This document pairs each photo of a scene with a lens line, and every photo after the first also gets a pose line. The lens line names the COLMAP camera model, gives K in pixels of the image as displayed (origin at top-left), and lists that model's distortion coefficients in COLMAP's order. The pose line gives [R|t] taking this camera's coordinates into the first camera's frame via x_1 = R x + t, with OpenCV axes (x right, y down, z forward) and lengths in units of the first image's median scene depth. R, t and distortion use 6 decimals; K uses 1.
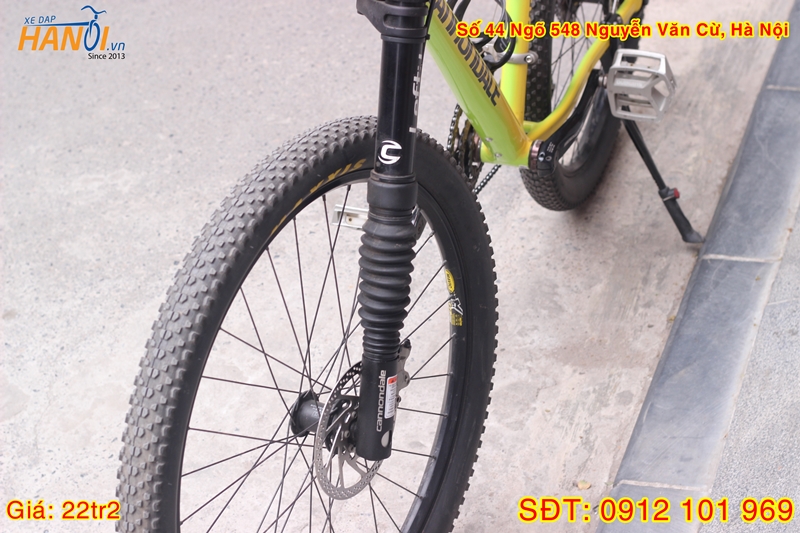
lens RADIAL K [[1881.2, 0, 400.0], [0, 1881.2, 266.5], [0, 0, 1]] dist [-0.082327, -0.307780]
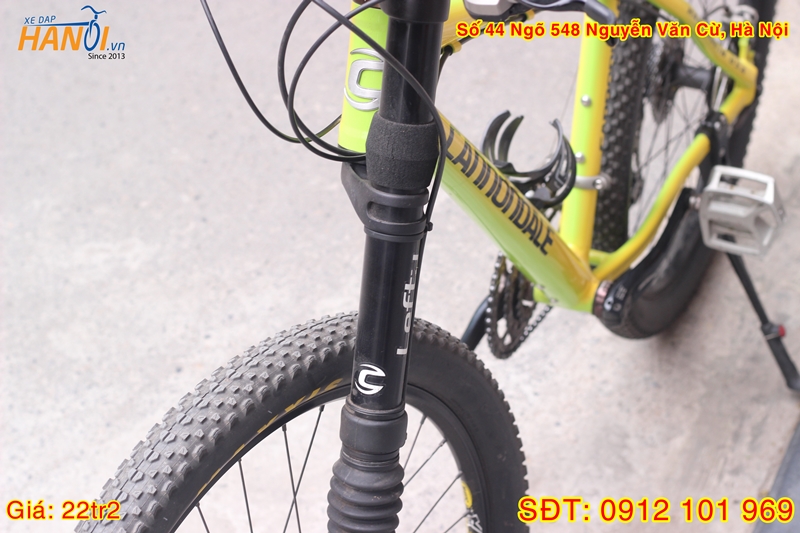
lens RADIAL K [[1881.2, 0, 400.0], [0, 1881.2, 266.5], [0, 0, 1]] dist [-0.082327, -0.307780]
pose [[0.995453, 0.057404, -0.076013, 0.042888], [-0.053511, 0.997197, 0.052295, -0.102323], [0.078802, -0.047989, 0.995735, 0.180004]]
